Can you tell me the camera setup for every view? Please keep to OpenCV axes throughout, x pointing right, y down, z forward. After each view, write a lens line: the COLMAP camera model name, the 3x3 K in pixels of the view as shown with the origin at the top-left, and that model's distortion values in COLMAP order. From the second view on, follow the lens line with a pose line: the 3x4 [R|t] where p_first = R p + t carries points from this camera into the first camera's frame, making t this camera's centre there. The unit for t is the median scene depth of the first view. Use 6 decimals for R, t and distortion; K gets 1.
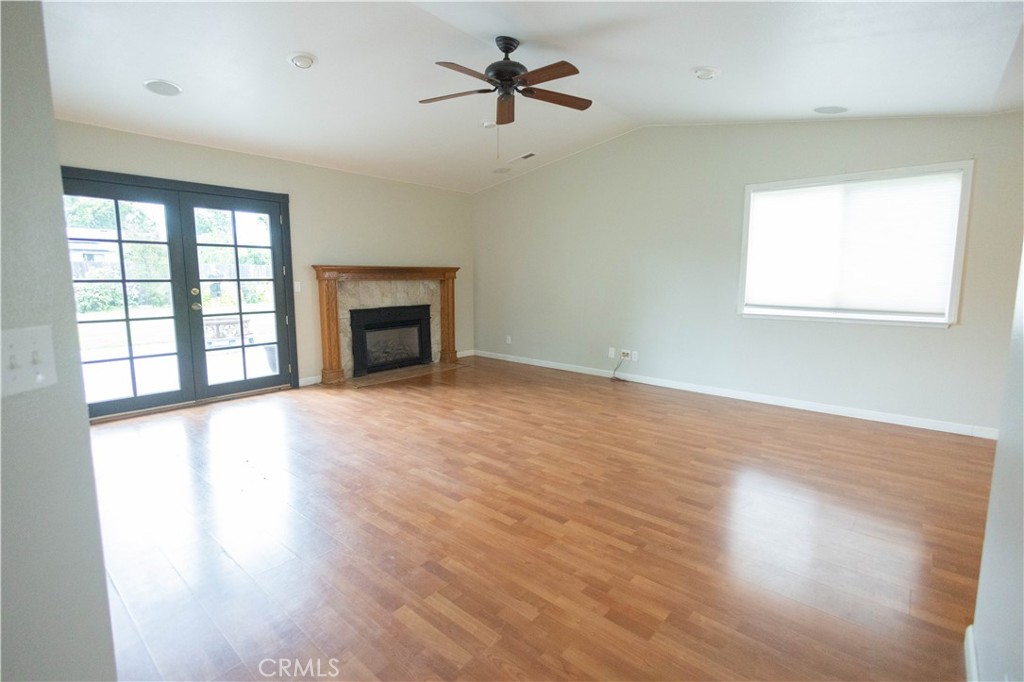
lens RADIAL K [[489.6, 0, 506.8], [0, 489.6, 338.8], [0, 0, 1]] dist [0.001037, -0.000031]
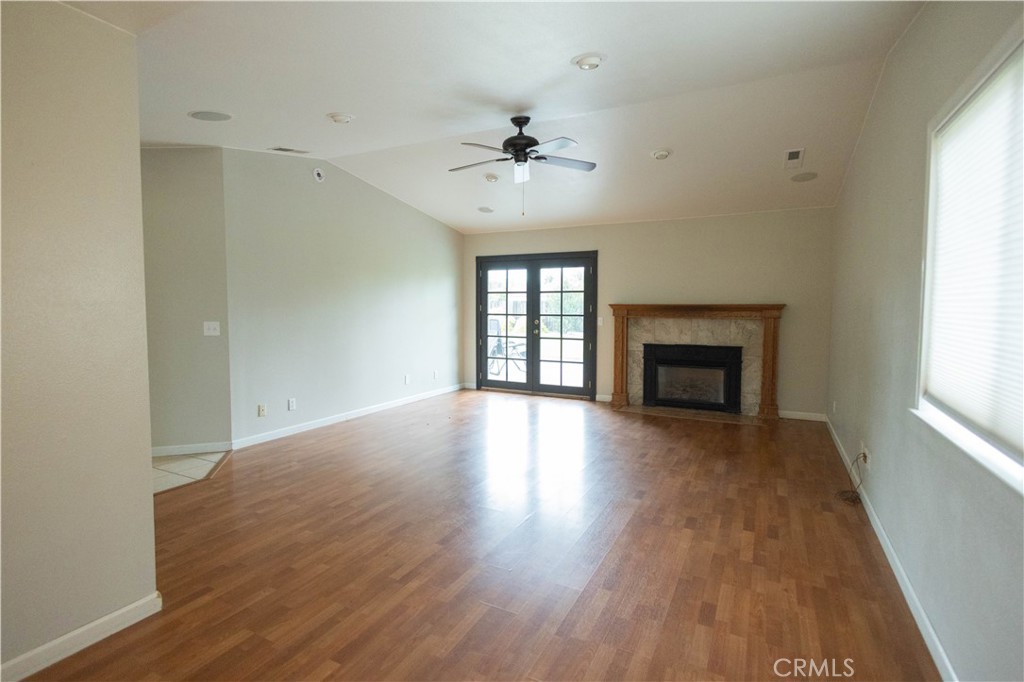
lens RADIAL K [[489.6, 0, 506.8], [0, 489.6, 337.5], [0, 0, 1]] dist [0.001037, -0.000031]
pose [[0.225285, 0.055540, -0.972709, 0.731037], [-0.135461, 0.990463, 0.025181, -0.062747], [0.964830, 0.126091, 0.230660, 0.472598]]
